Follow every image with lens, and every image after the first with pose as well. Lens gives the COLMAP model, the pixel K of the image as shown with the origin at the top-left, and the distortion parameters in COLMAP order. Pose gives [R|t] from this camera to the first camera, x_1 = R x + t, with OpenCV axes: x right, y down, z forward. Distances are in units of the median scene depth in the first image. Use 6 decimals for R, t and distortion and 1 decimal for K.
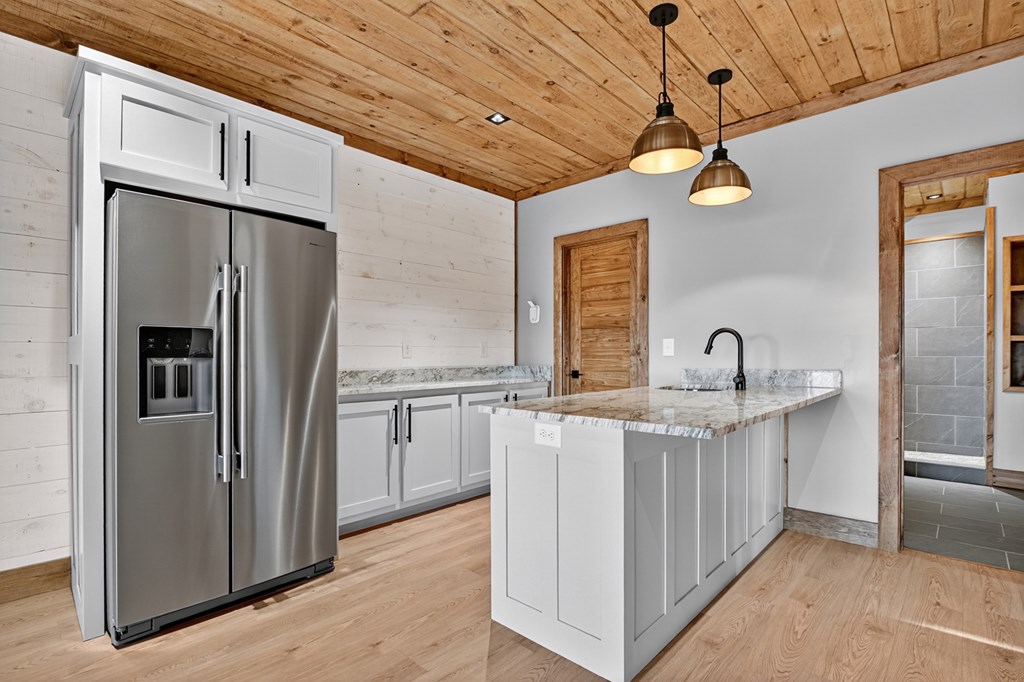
lens RADIAL K [[479.3, 0, 509.8], [0, 479.3, 360.1], [0, 0, 1]] dist [-0.021909, 0.000211]
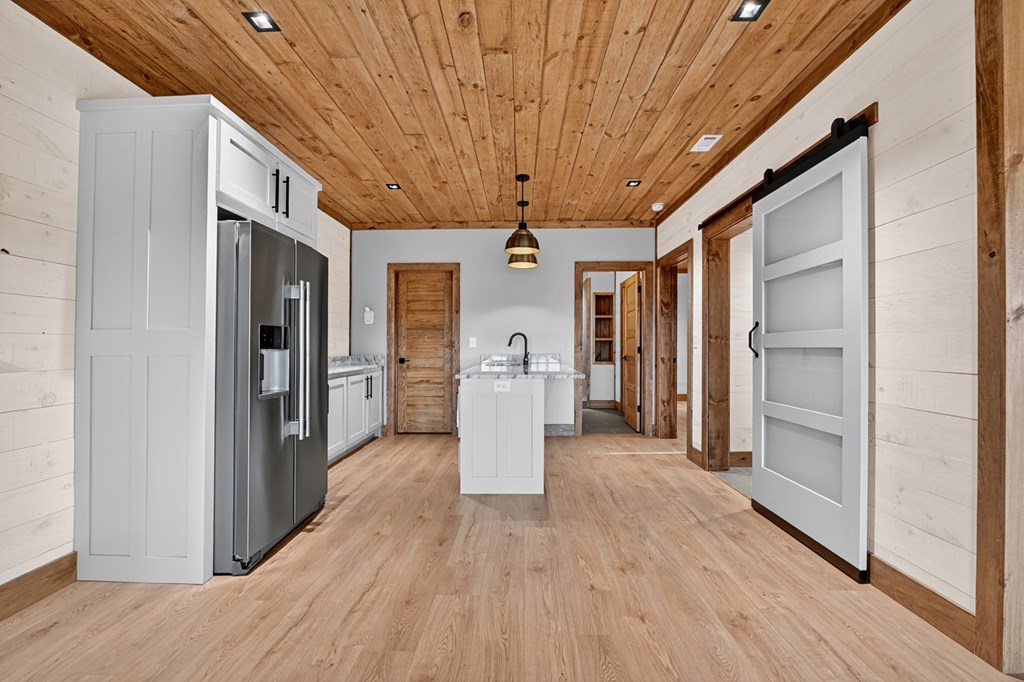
lens RADIAL K [[414.5, 0, 511.7], [0, 414.5, 357.4], [0, 0, 1]] dist [-0.032474, -0.000149]
pose [[0.738166, -0.017818, 0.674383, -0.685942], [0.009823, 0.999829, 0.015664, 0.005109], [-0.674547, -0.004939, 0.738215, -0.204502]]
